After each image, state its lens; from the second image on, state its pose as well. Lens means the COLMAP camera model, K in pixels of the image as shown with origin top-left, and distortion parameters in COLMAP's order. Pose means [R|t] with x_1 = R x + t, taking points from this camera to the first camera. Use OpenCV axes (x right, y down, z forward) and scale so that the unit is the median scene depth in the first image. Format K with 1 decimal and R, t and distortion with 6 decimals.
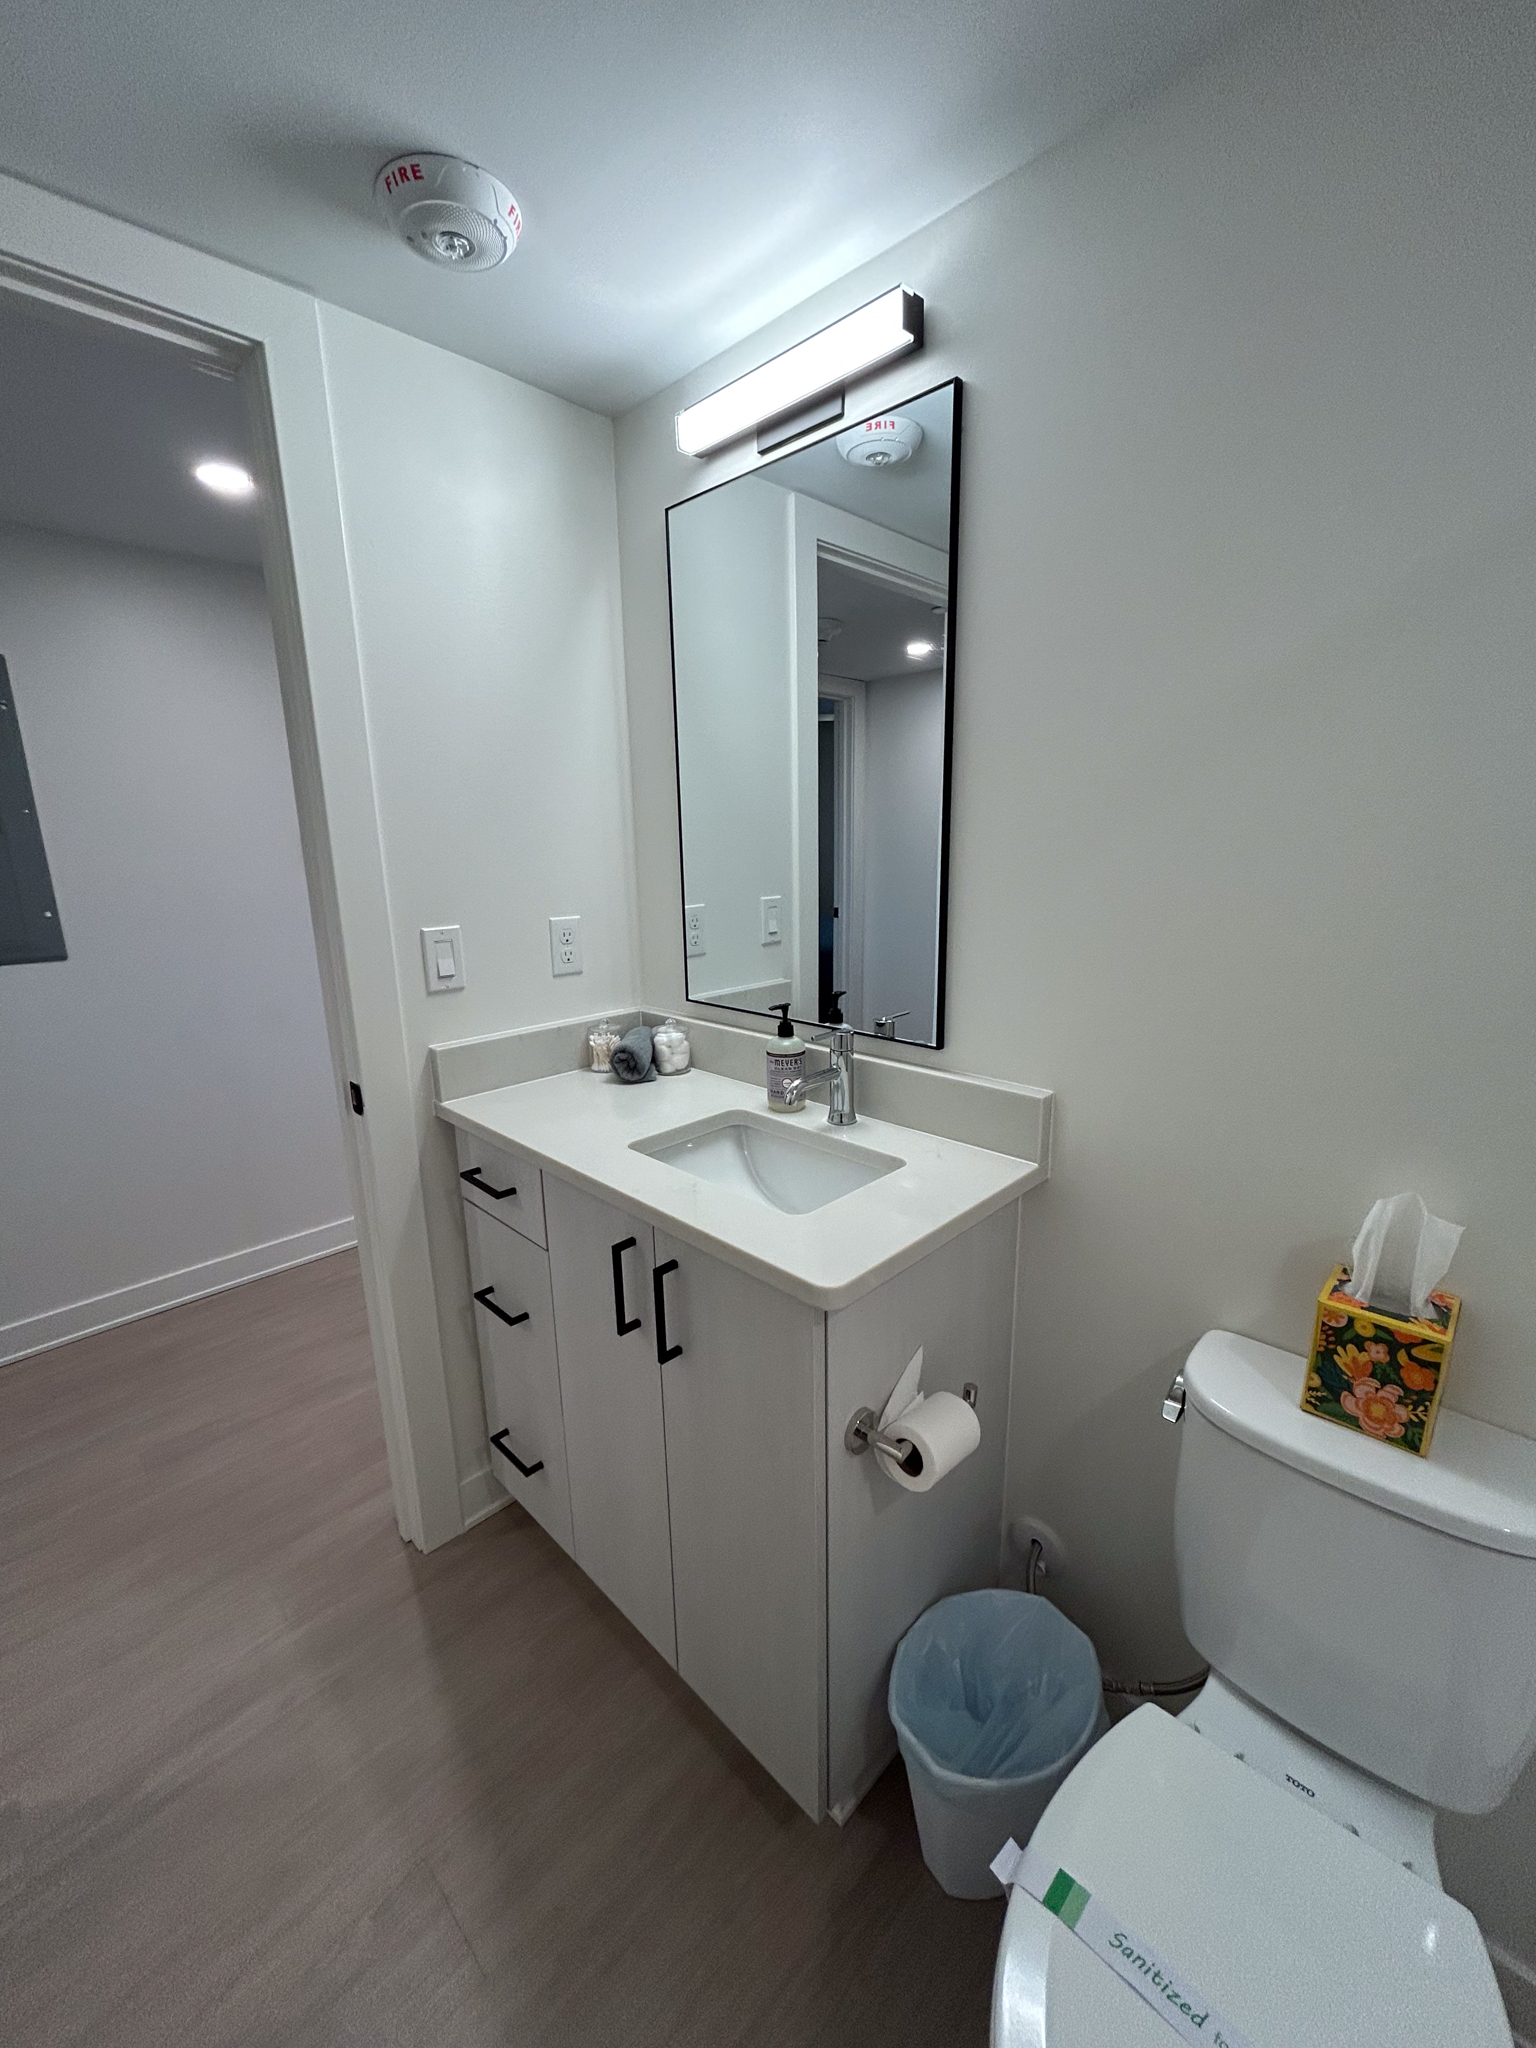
lens RADIAL K [[830.6, 0, 771.3], [0, 830.6, 1024.1], [0, 0, 1]] dist [0.001172, 0.000332]
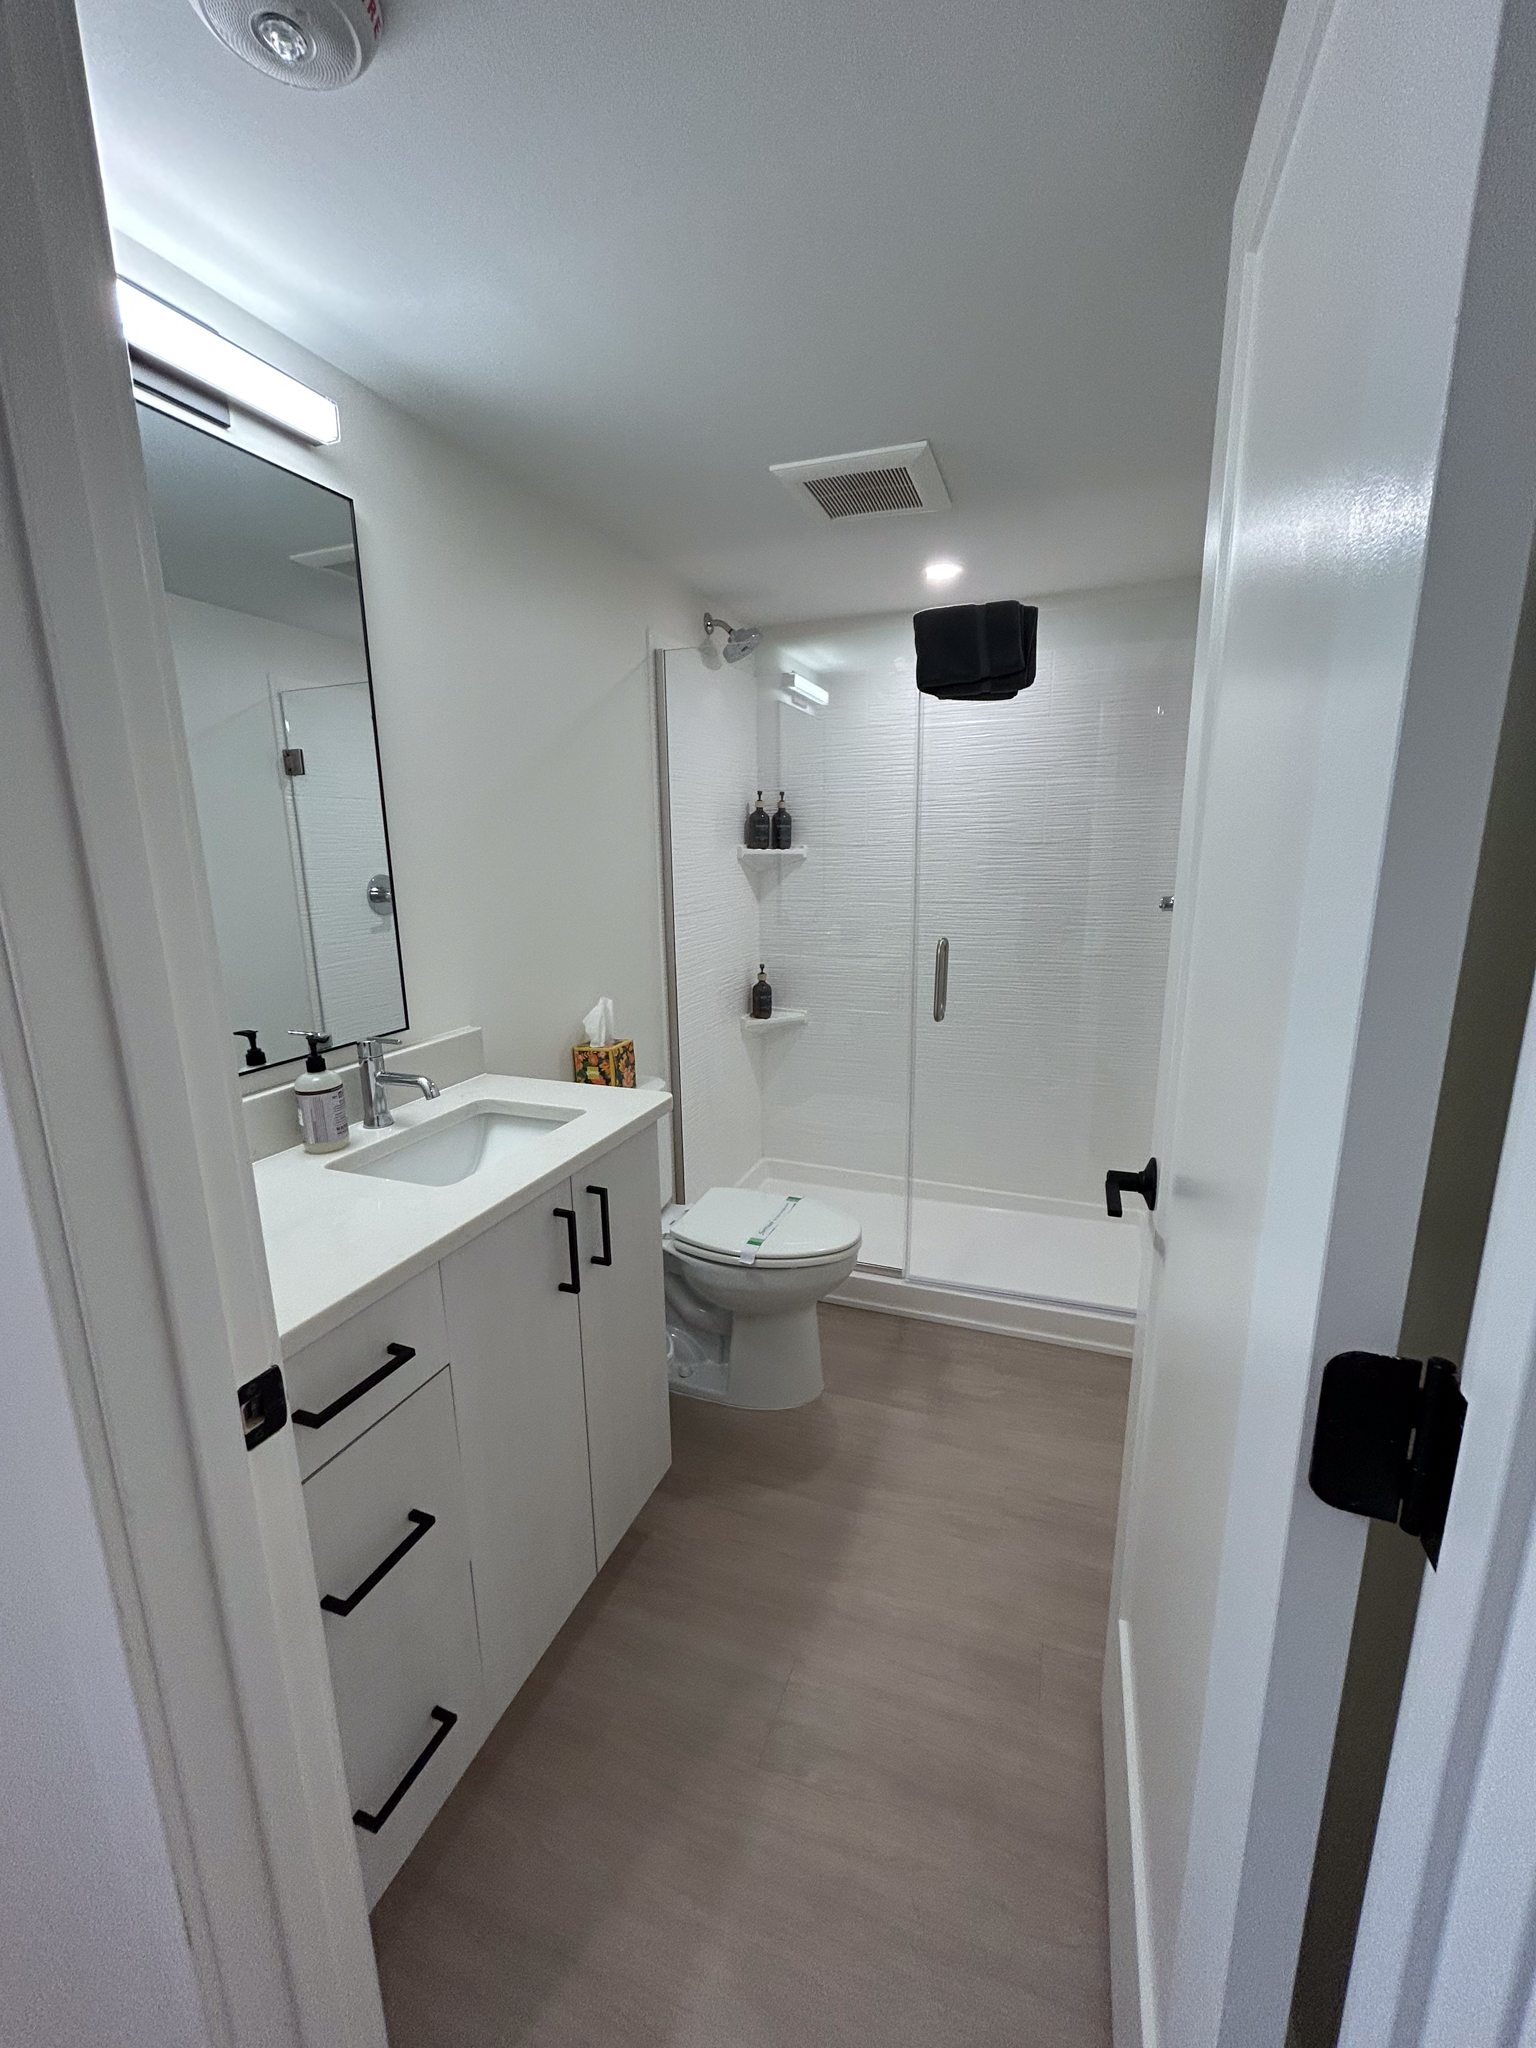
lens RADIAL K [[830.6, 0, 771.3], [0, 830.6, 1024.1], [0, 0, 1]] dist [0.001172, 0.000332]
pose [[-0.409927, -0.169738, 0.896186, -1.144458], [0.220676, 0.934887, 0.278008, -0.203971], [-0.885021, 0.311730, -0.345778, 0.969509]]
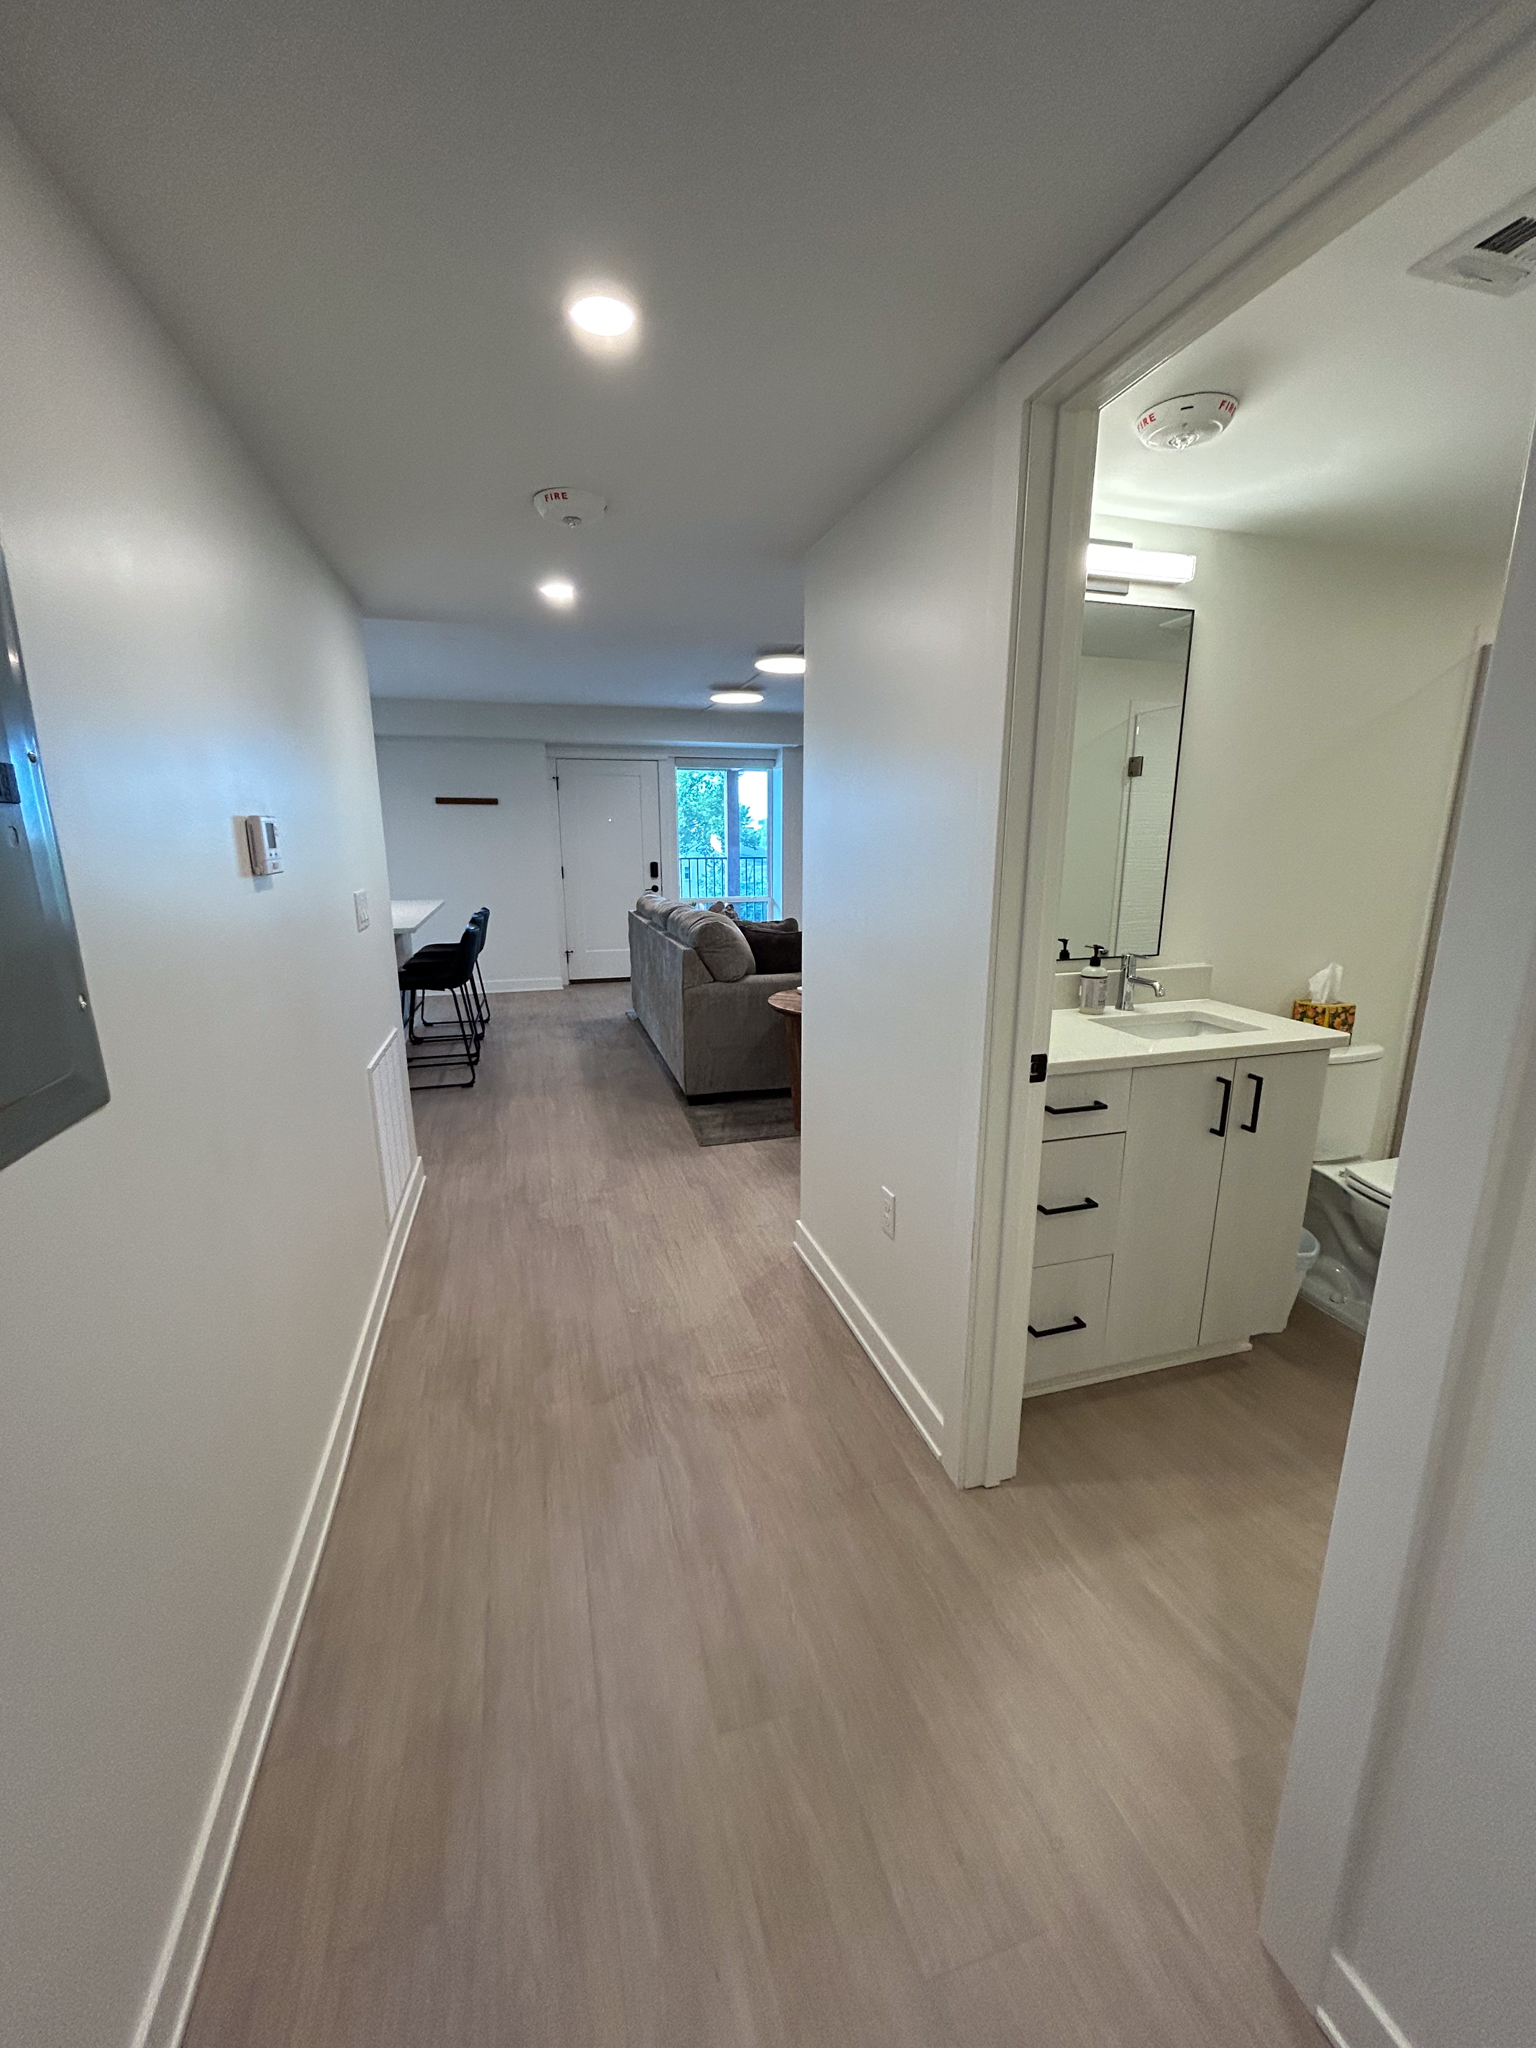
lens RADIAL K [[830.6, 0, 771.3], [0, 830.6, 1024.1], [0, 0, 1]] dist [0.001172, 0.000332]
pose [[0.471794, -0.181770, 0.862769, -1.861563], [0.182987, 0.977400, 0.105856, -0.175535], [-0.862512, 0.107933, 0.494393, 0.865199]]
